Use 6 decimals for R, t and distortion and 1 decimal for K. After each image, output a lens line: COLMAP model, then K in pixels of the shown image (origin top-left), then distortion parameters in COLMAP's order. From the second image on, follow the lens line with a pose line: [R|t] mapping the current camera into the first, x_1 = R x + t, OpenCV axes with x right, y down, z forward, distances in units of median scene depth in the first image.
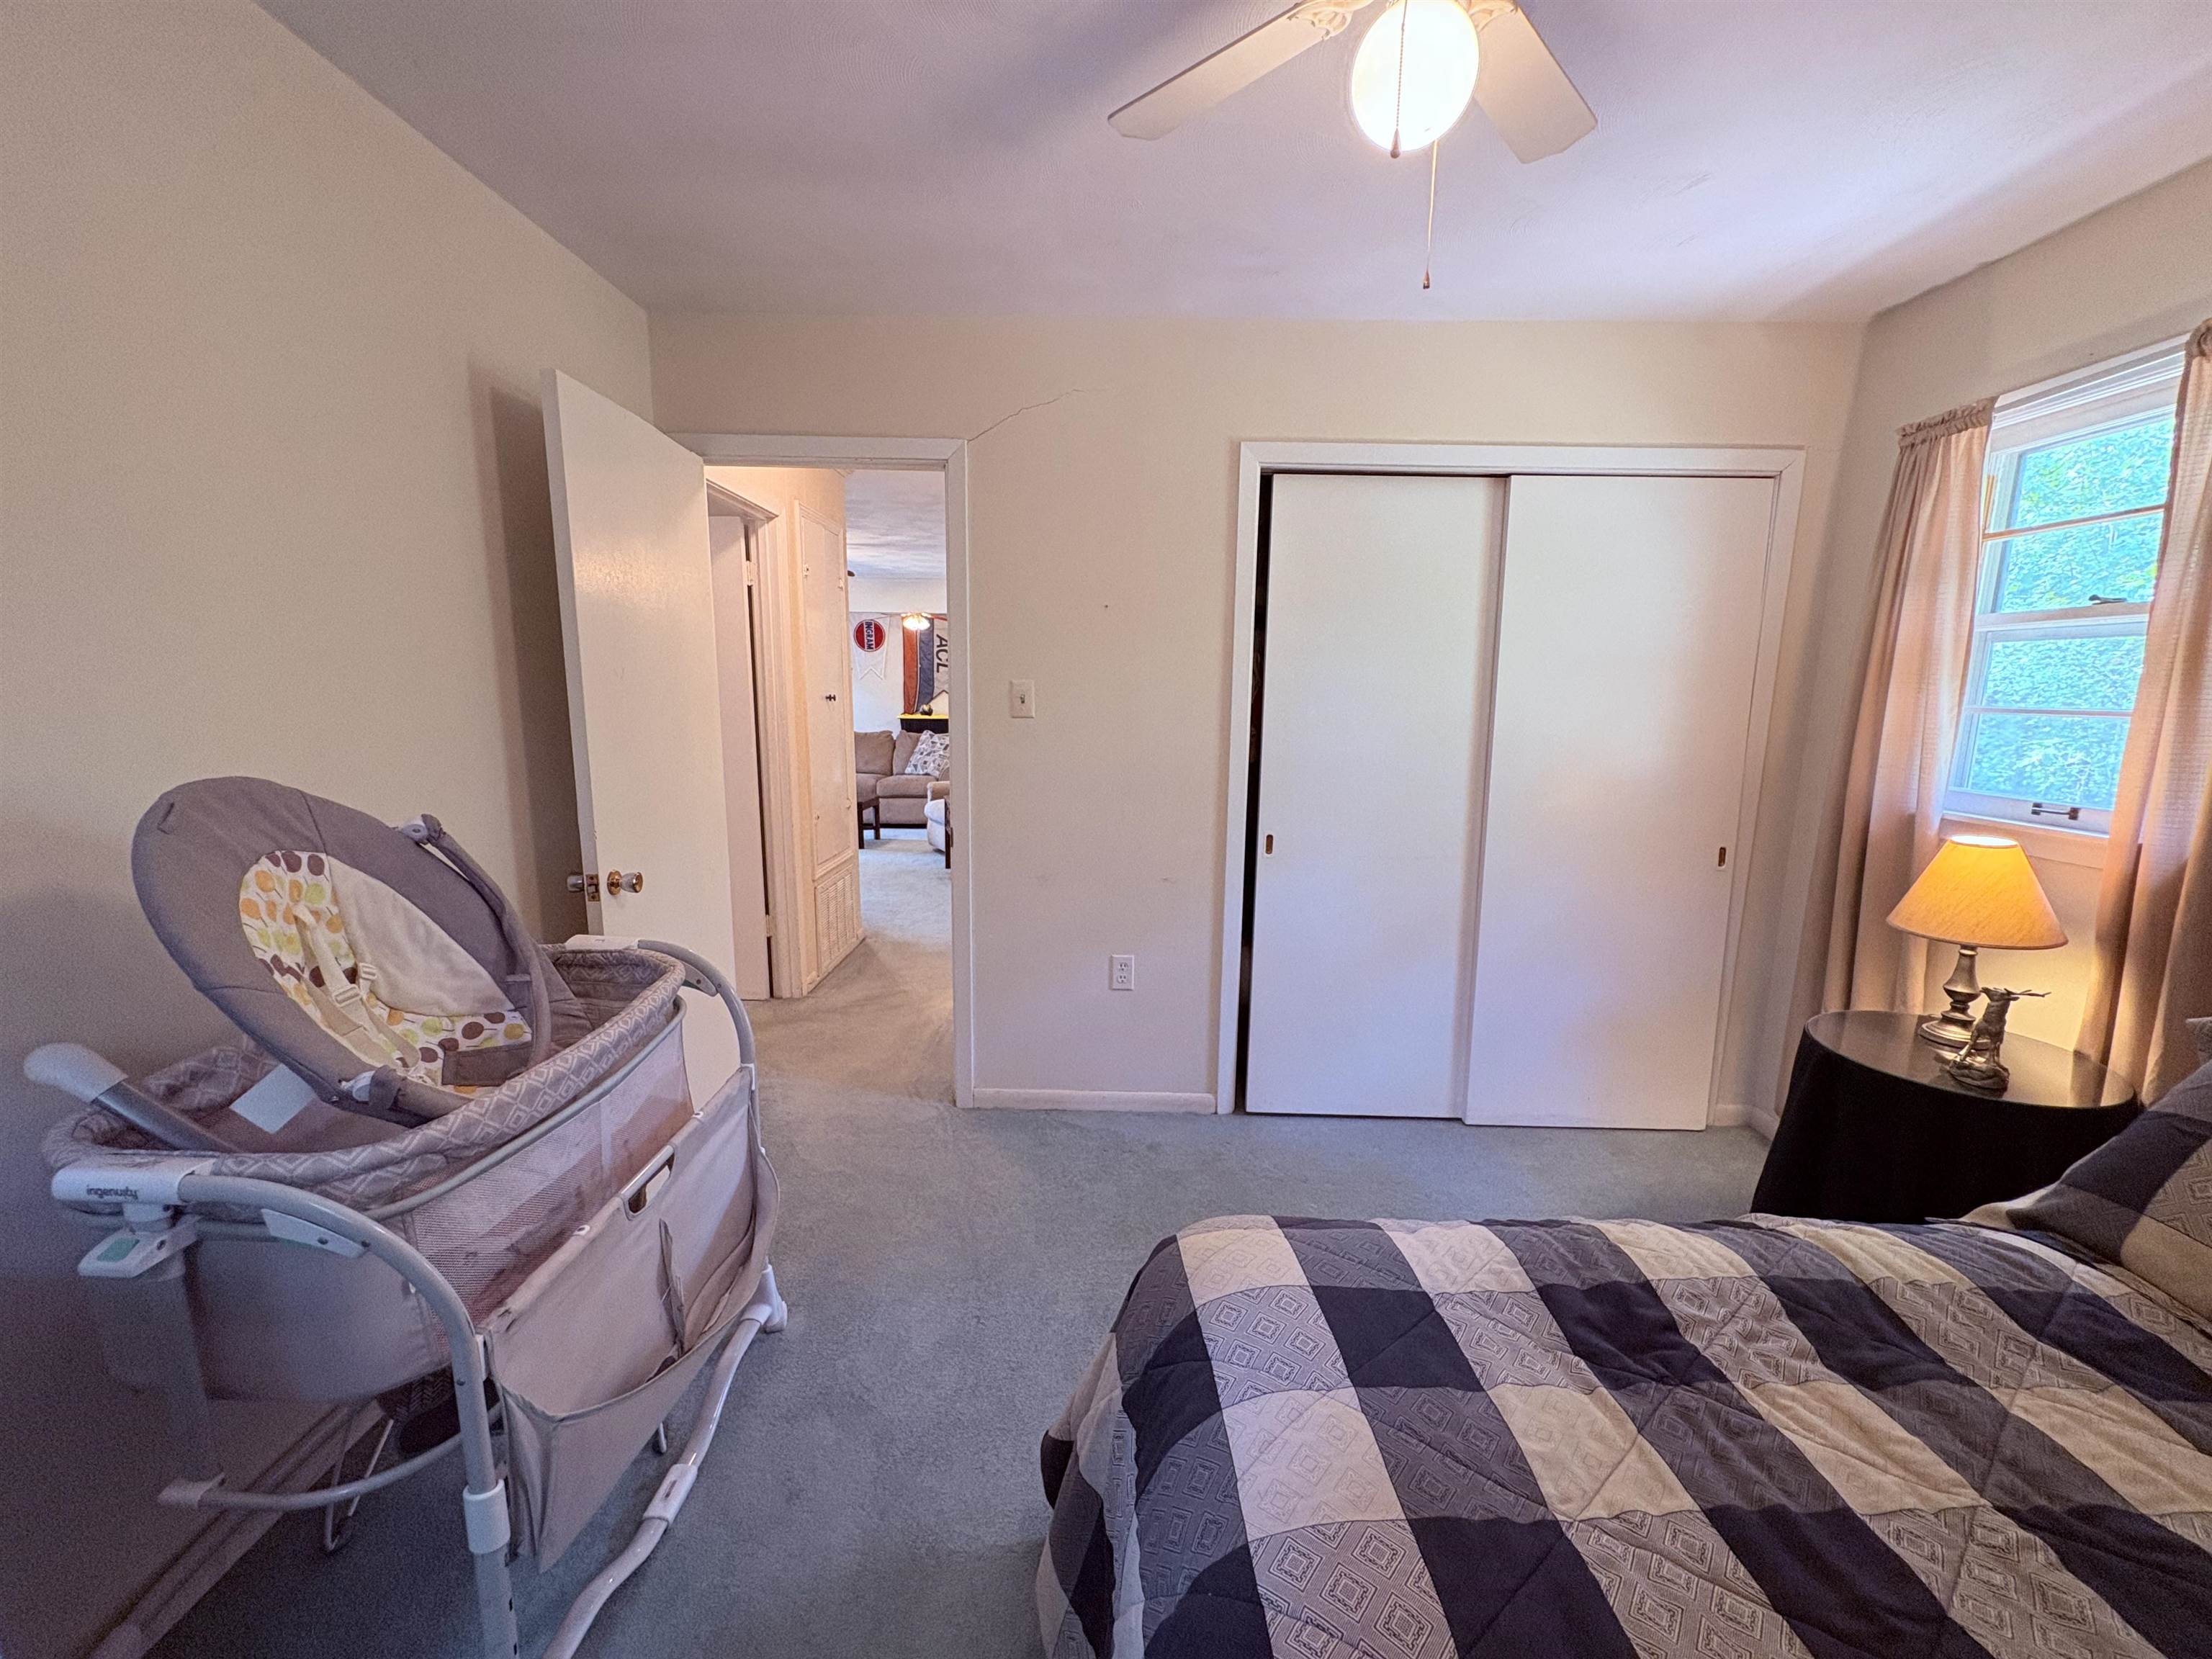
lens RADIAL K [[881.4, 0, 1105.7], [0, 881.4, 828.3], [0, 0, 1]] dist [-0.000717, 0.000450]
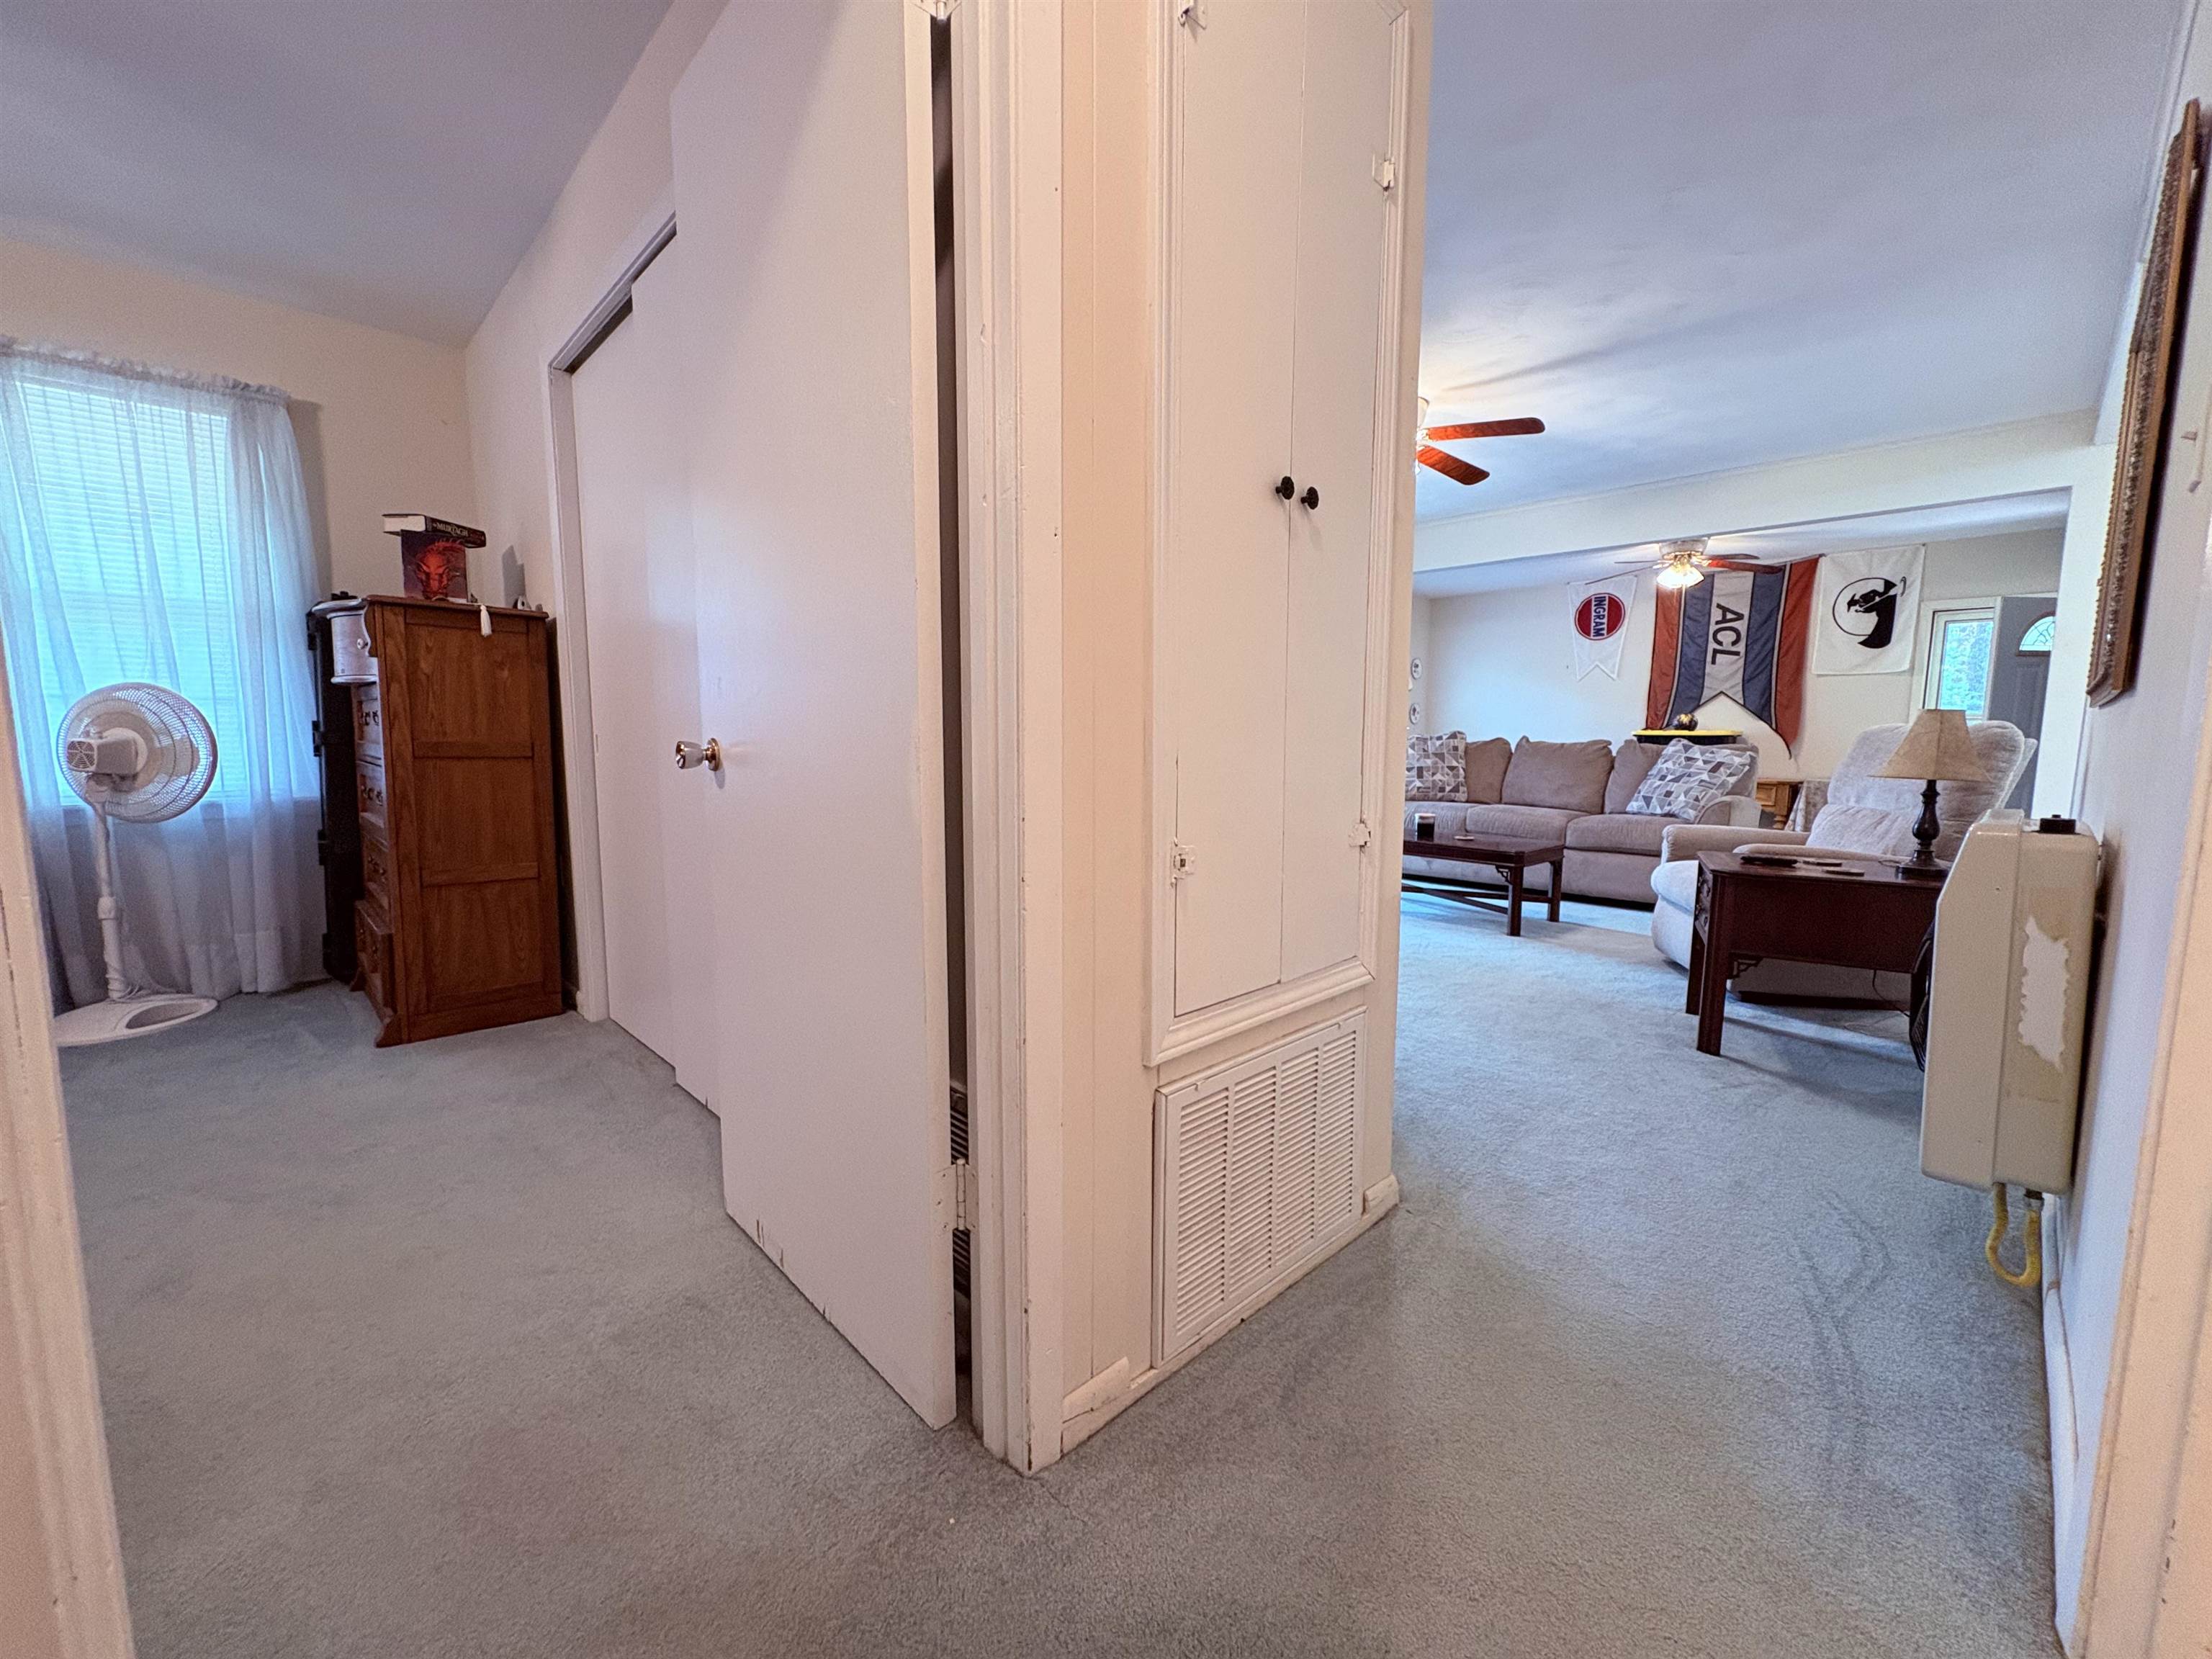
lens RADIAL K [[881.4, 0, 1105.4], [0, 881.4, 828.5], [0, 0, 1]] dist [-0.000717, 0.000450]
pose [[0.705774, 0.071390, -0.704831, -0.243777], [-0.110379, 0.993841, -0.009863, -0.032647], [0.699786, 0.084760, 0.709307, 1.410412]]
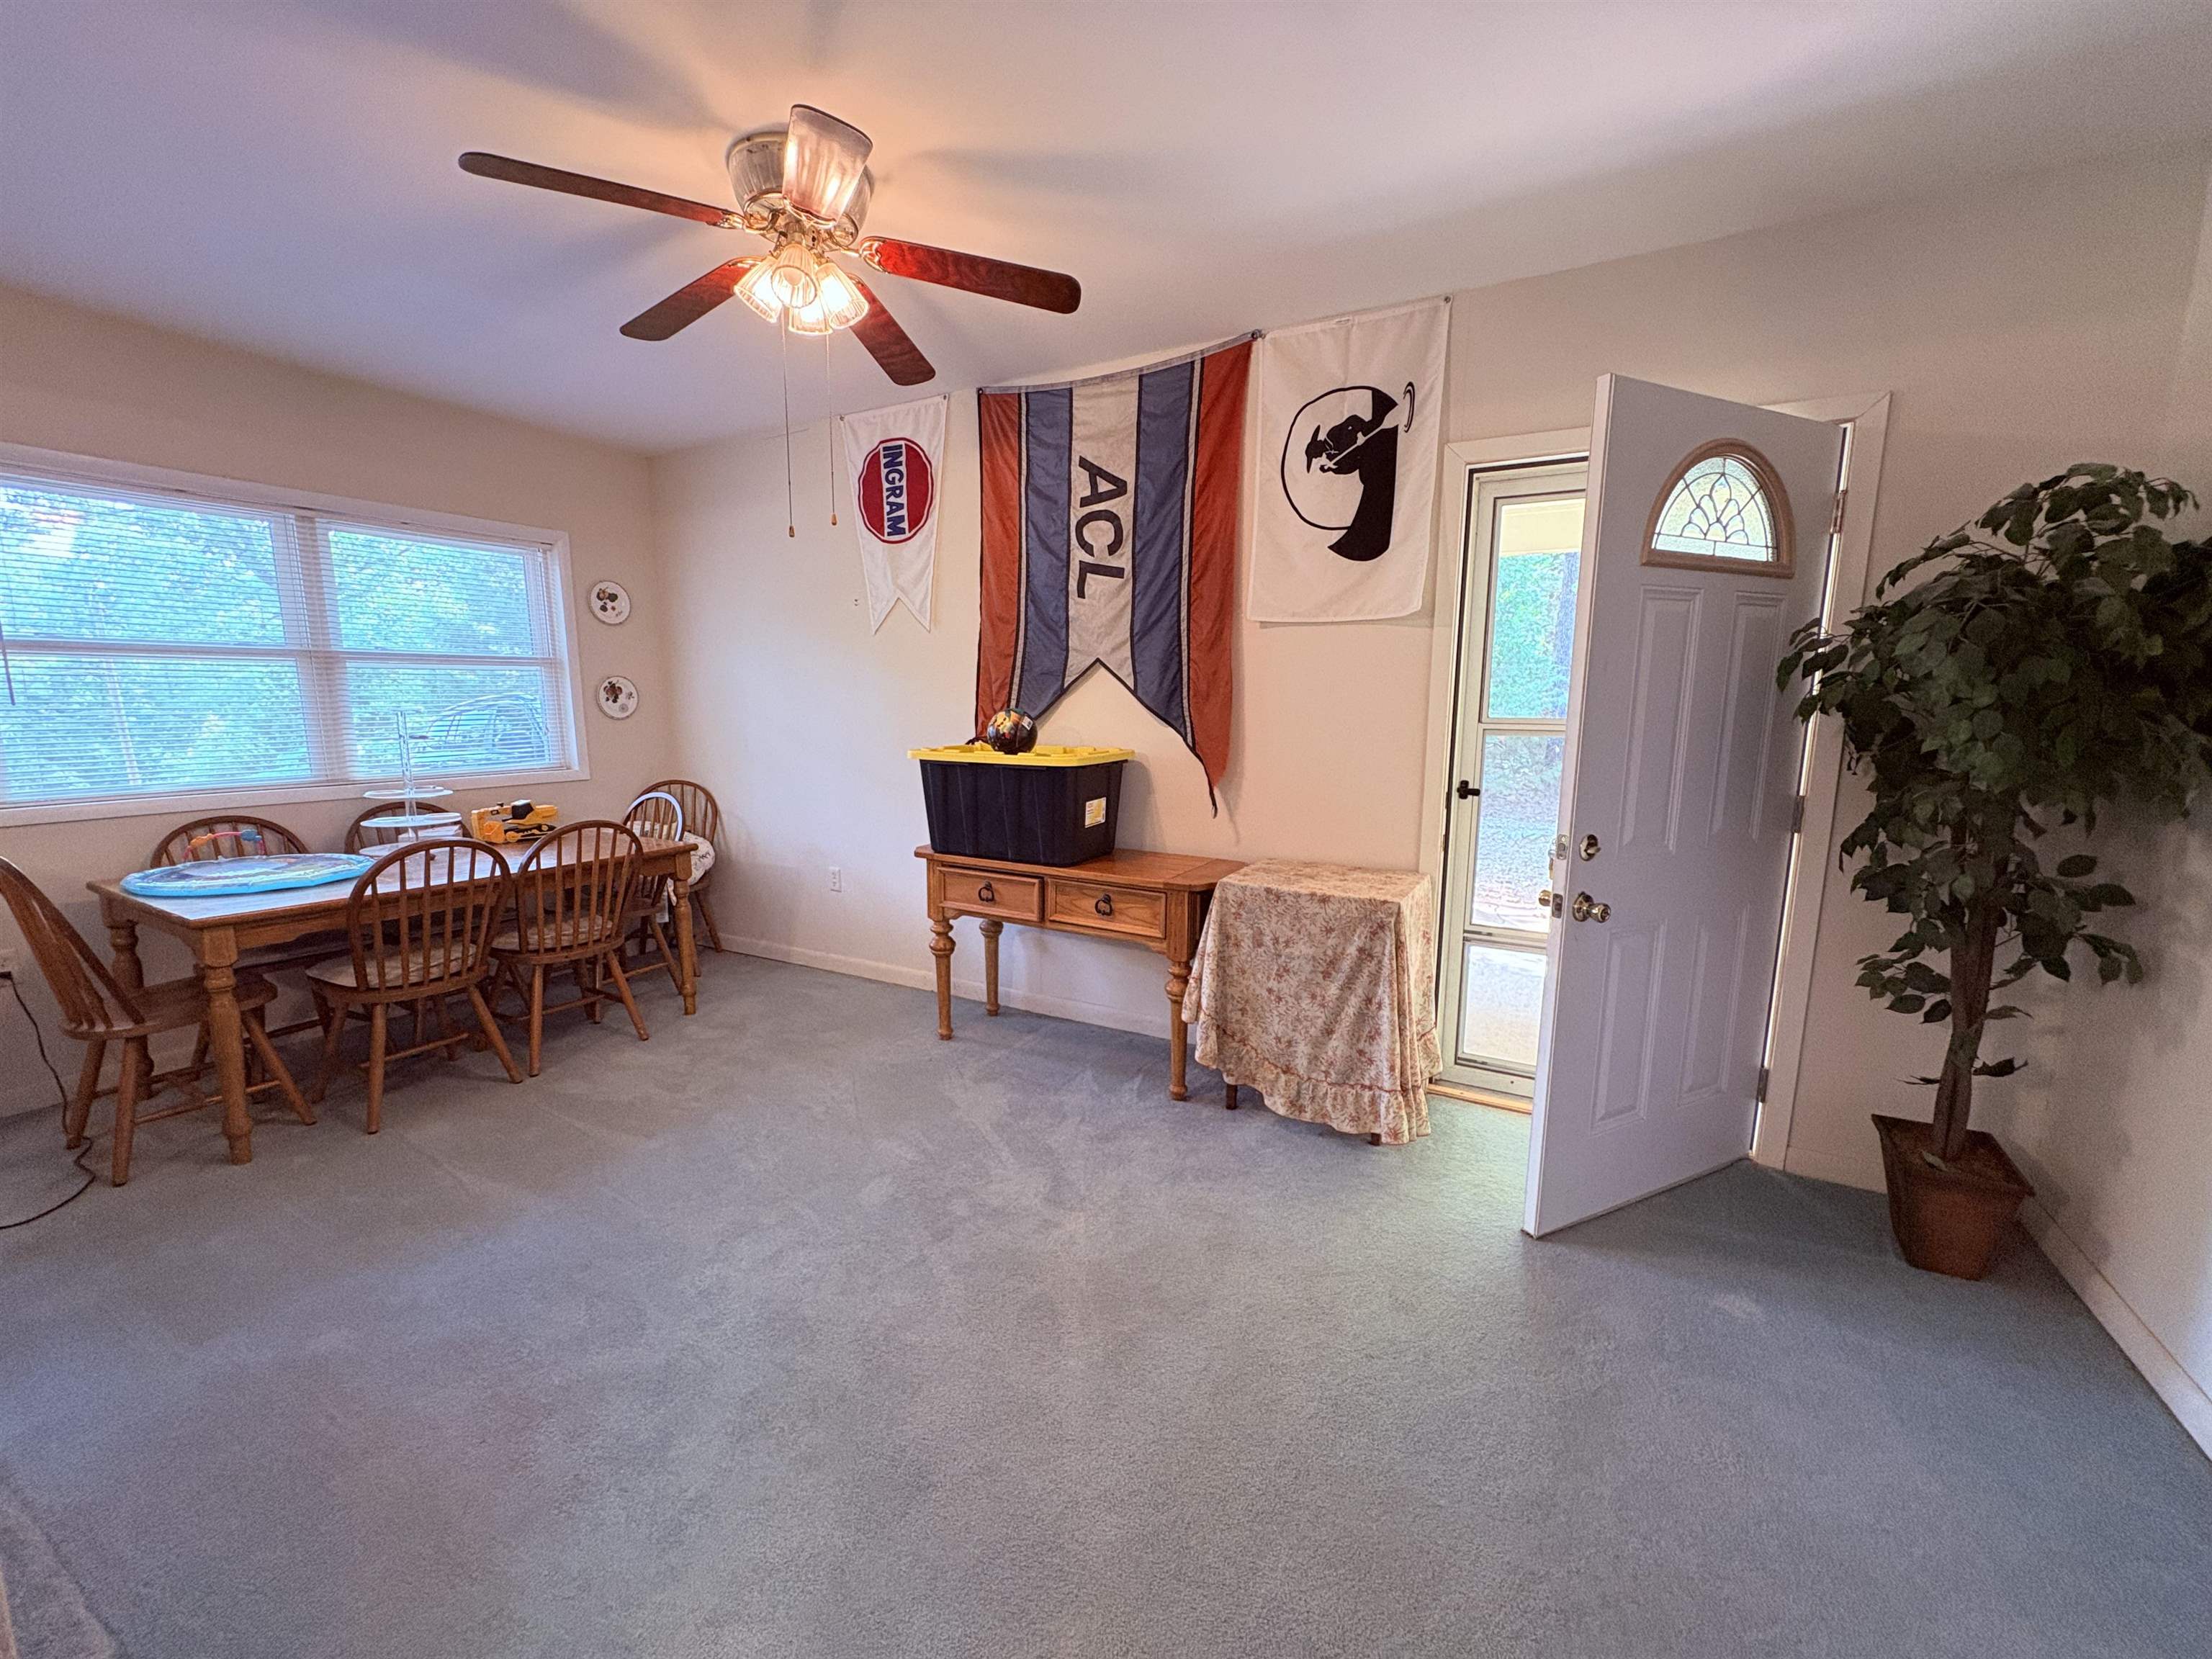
lens RADIAL K [[881.4, 0, 1098.9], [0, 881.4, 832.2], [0, 0, 1]] dist [-0.000717, 0.000450]
pose [[0.882925, 0.068039, -0.464558, -0.270715], [-0.070077, 0.997458, 0.012901, -0.574325], [0.464255, 0.021164, 0.885449, 4.095281]]
